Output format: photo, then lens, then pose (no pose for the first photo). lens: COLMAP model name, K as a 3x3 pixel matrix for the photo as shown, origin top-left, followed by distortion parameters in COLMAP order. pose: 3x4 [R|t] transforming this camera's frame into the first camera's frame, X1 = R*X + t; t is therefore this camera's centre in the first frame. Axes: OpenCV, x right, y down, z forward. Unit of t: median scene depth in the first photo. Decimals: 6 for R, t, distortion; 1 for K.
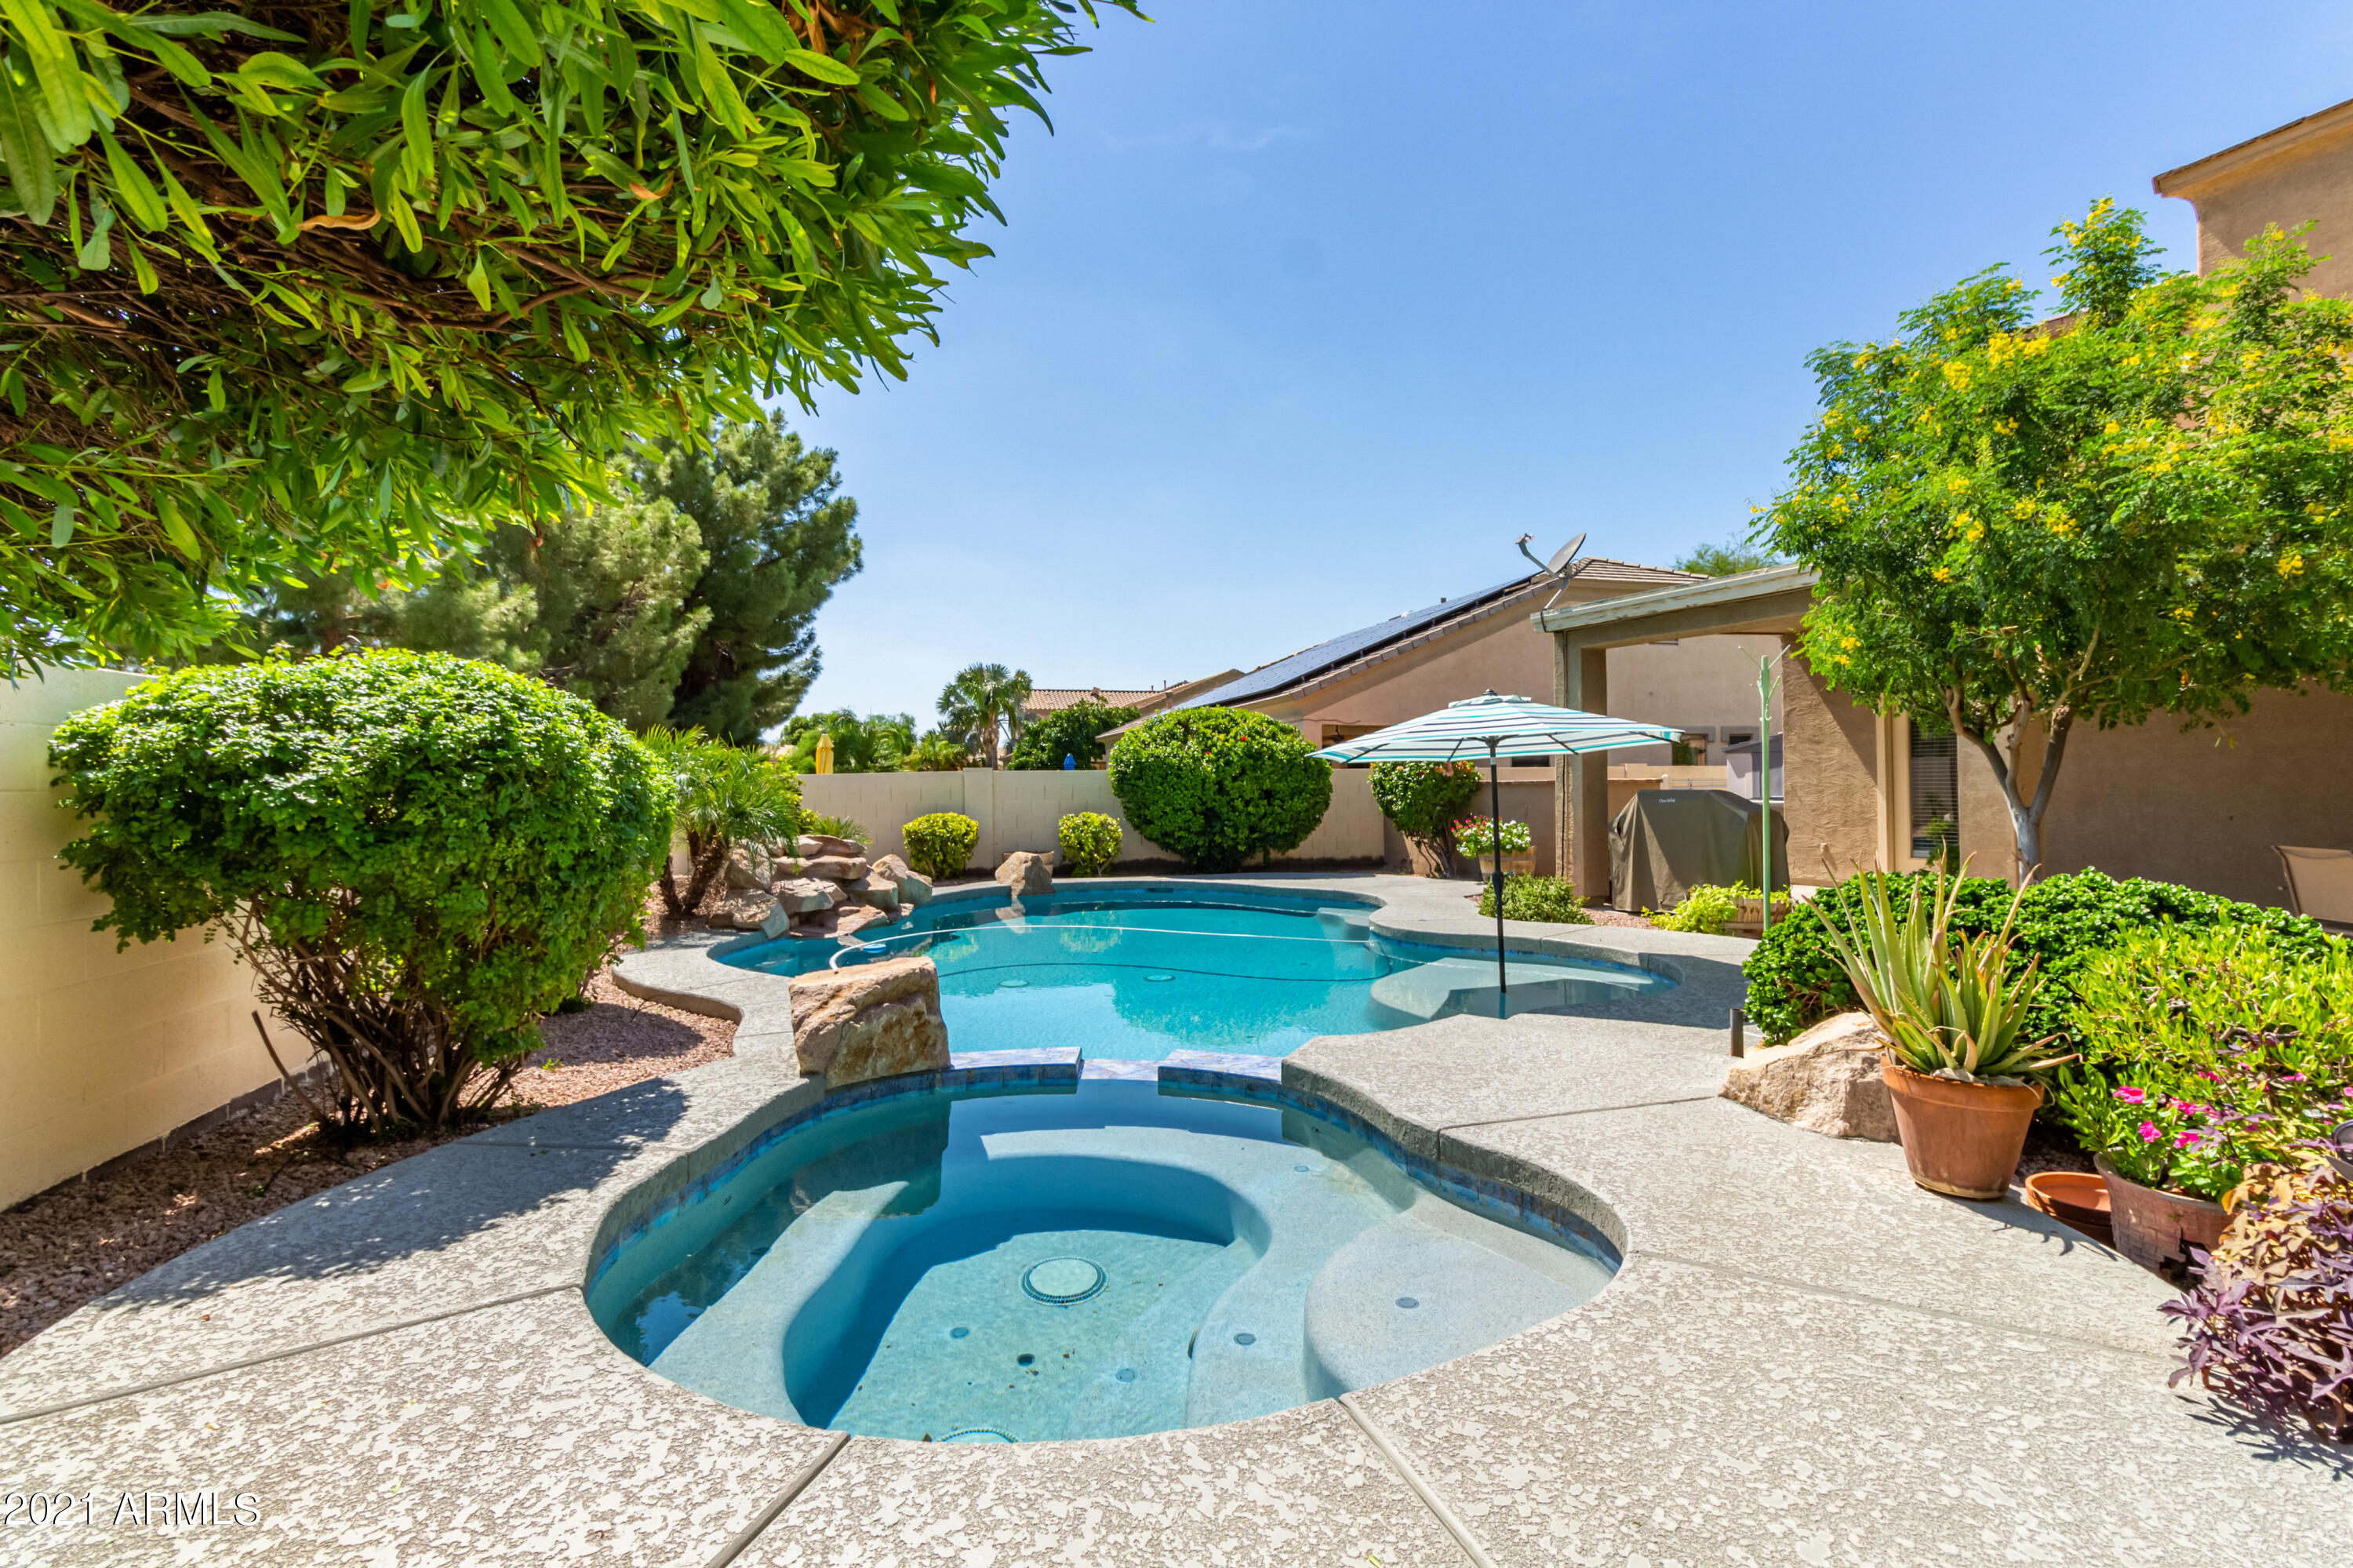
lens RADIAL K [[1103.2, 0, 1177.2], [0, 1103.2, 779.7], [0, 0, 1]] dist [0.000543, -0.000121]
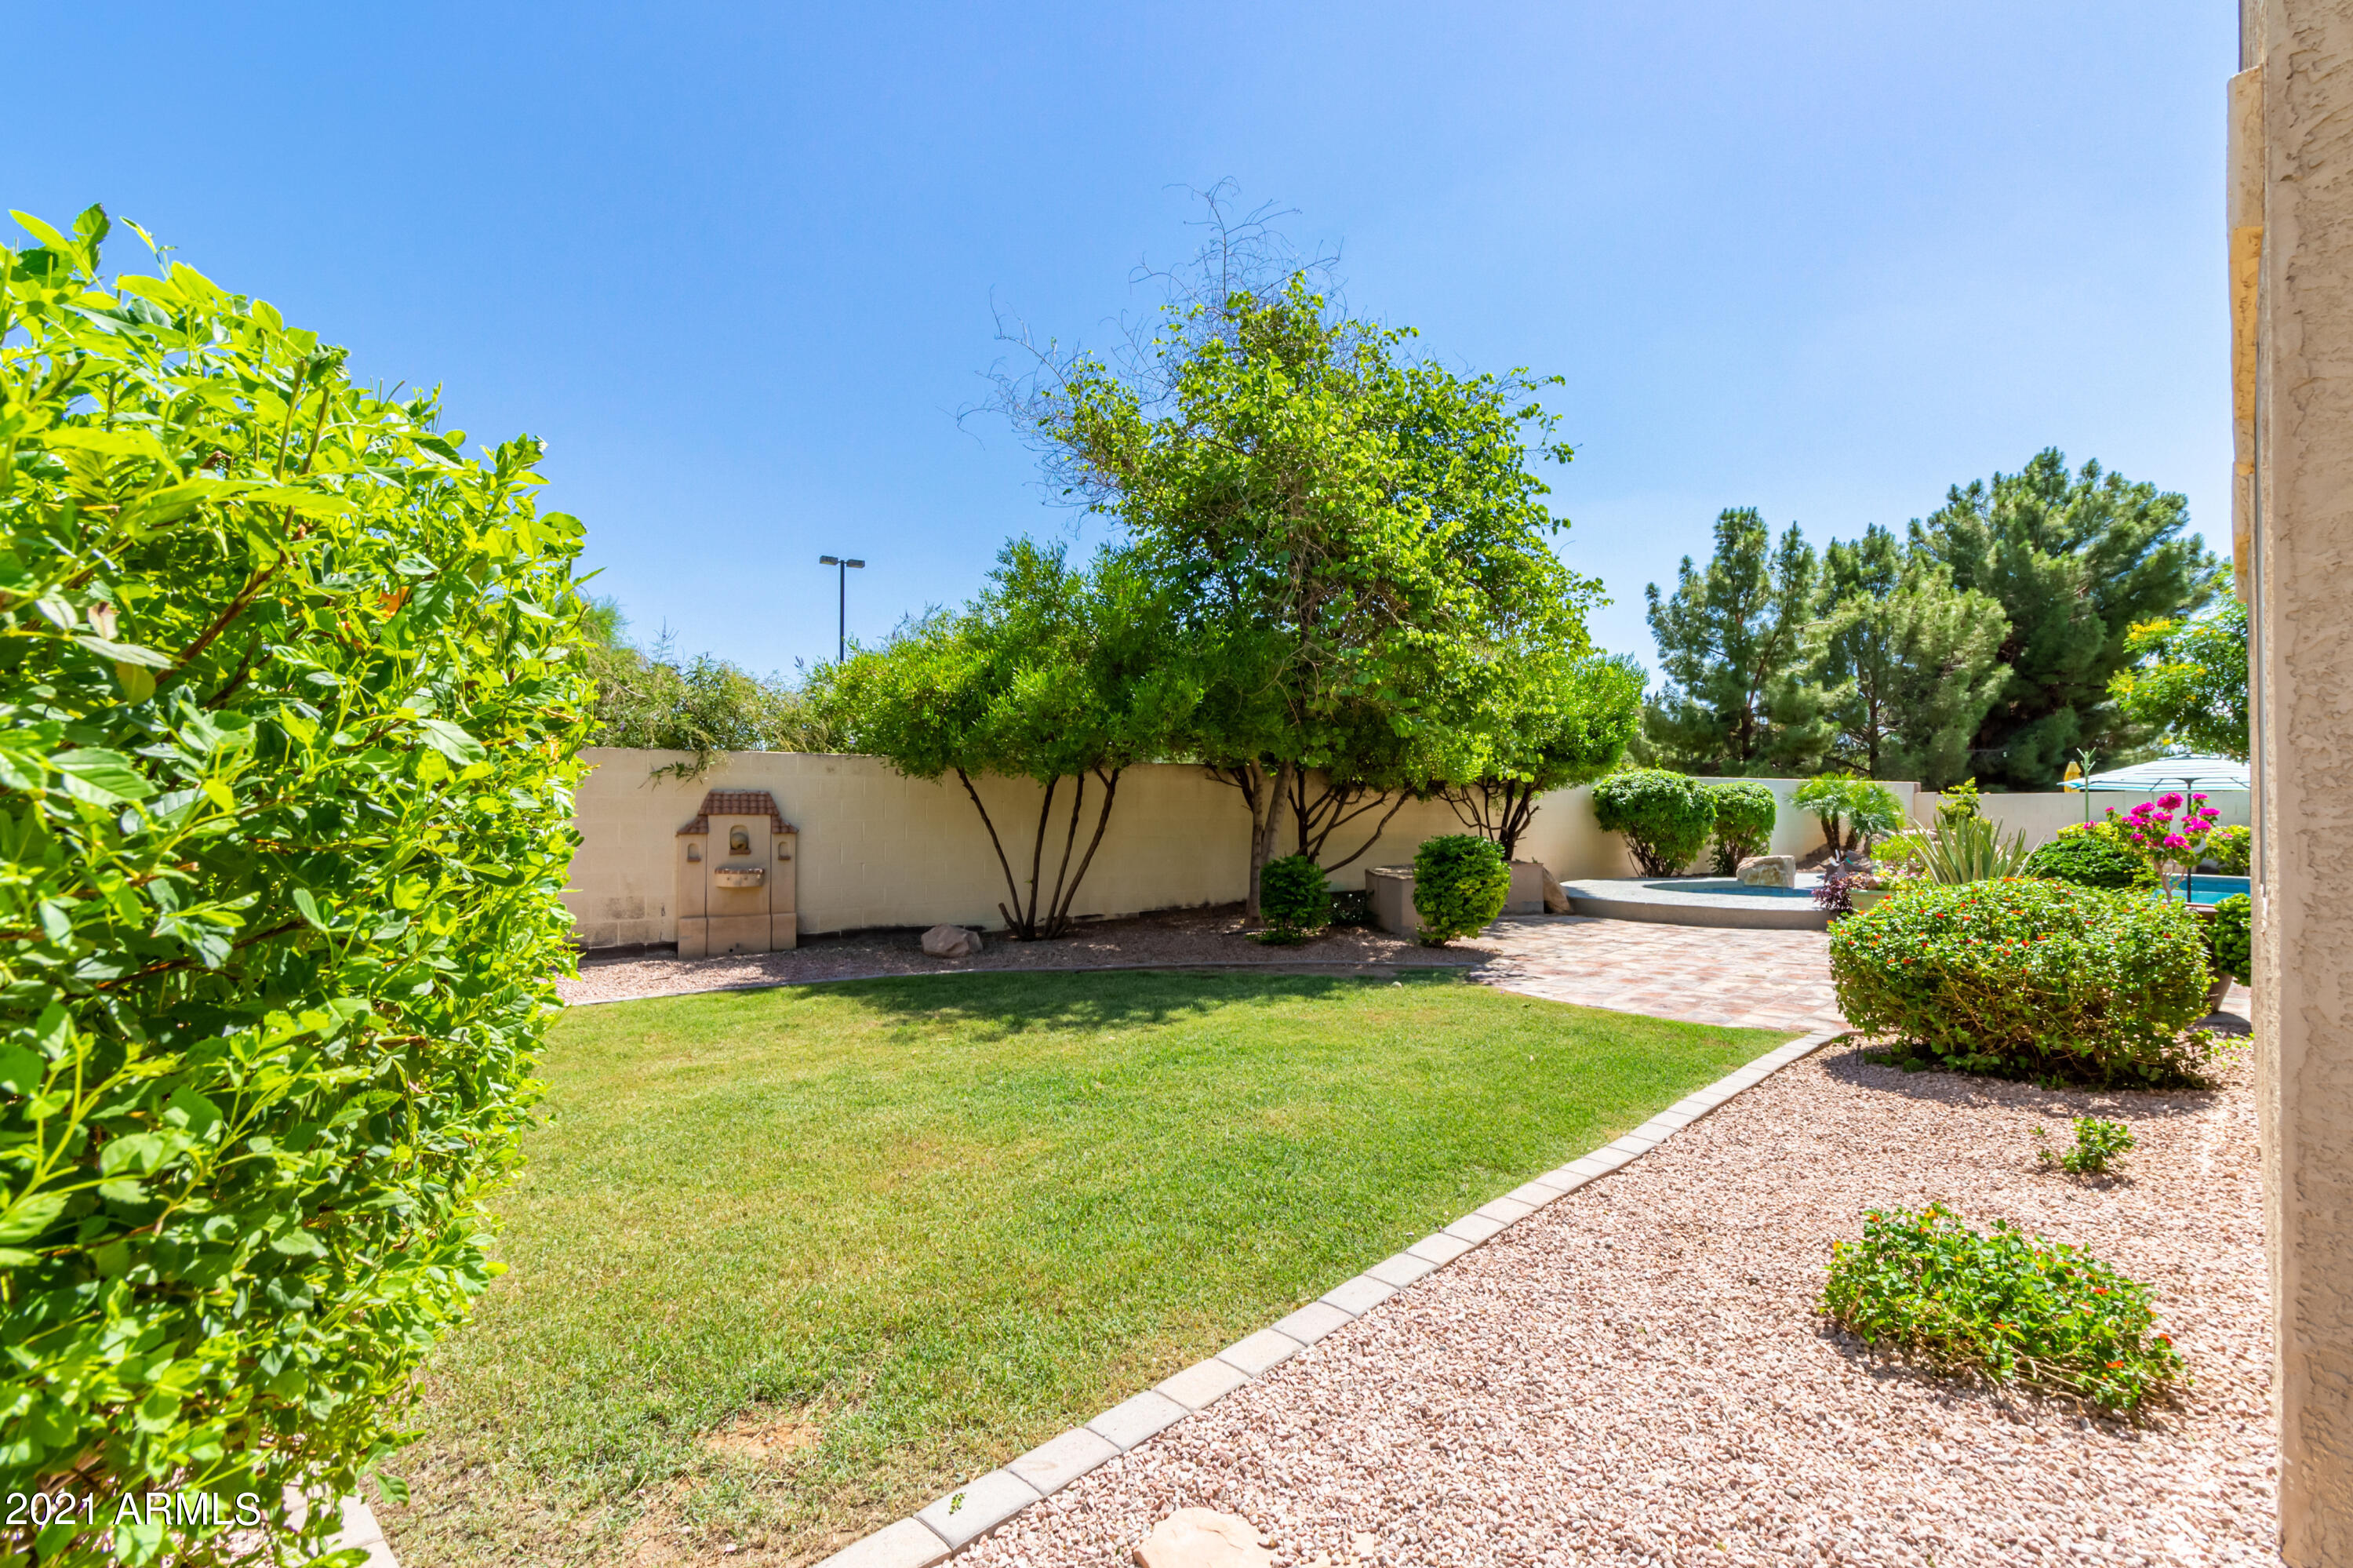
lens RADIAL K [[1103.2, 0, 1176.9], [0, 1103.2, 784.3], [0, 0, 1]] dist [0.000543, -0.000121]
pose [[0.346775, -0.004754, -0.937936, 0.461711], [-0.002505, 0.999979, -0.005995, -0.004569], [0.937945, 0.004428, 0.346756, -0.382218]]
